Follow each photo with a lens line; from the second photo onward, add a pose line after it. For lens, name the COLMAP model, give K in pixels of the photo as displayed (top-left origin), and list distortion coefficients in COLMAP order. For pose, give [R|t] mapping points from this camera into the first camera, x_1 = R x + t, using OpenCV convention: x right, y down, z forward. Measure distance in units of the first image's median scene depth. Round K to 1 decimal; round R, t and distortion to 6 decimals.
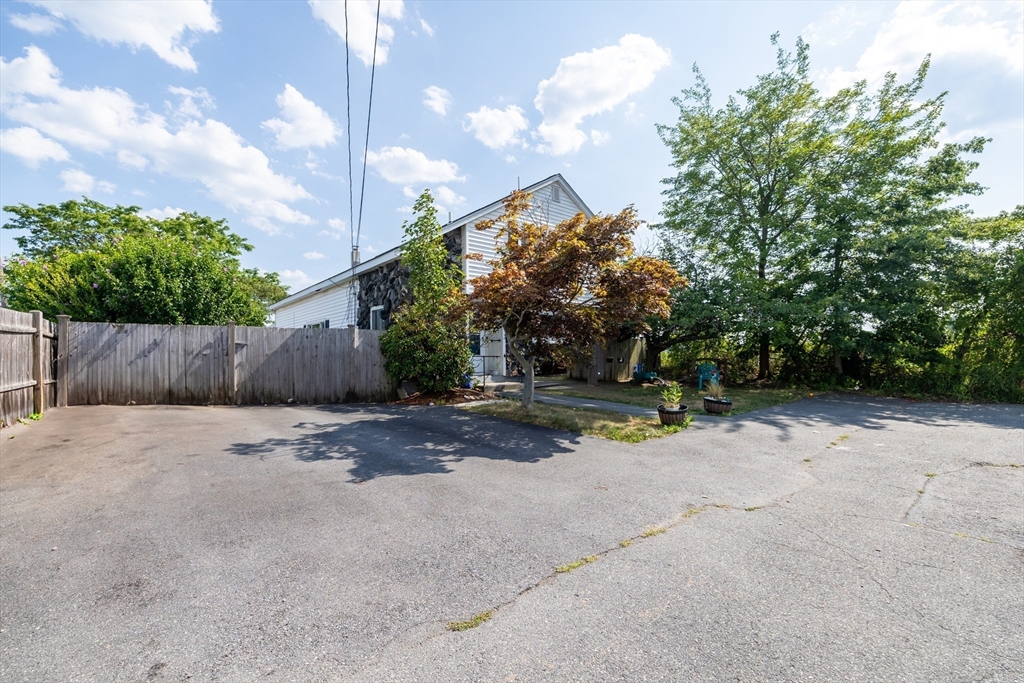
lens RADIAL K [[428.9, 0, 505.5], [0, 428.9, 340.7], [0, 0, 1]] dist [0.000250, -0.000366]
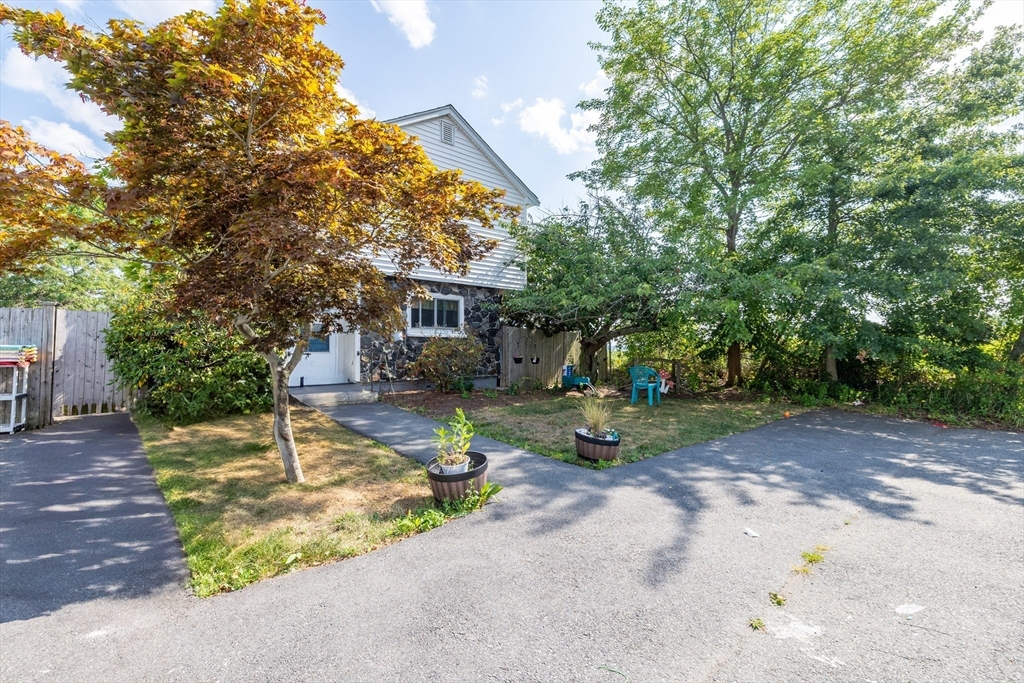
lens RADIAL K [[428.9, 0, 505.5], [0, 428.9, 340.7], [0, 0, 1]] dist [0.000250, -0.000366]
pose [[0.999974, 0.005435, -0.004793, 0.250941], [-0.005427, 0.999984, 0.001513, 0.012221], [0.004801, -0.001487, 0.999987, 0.301067]]
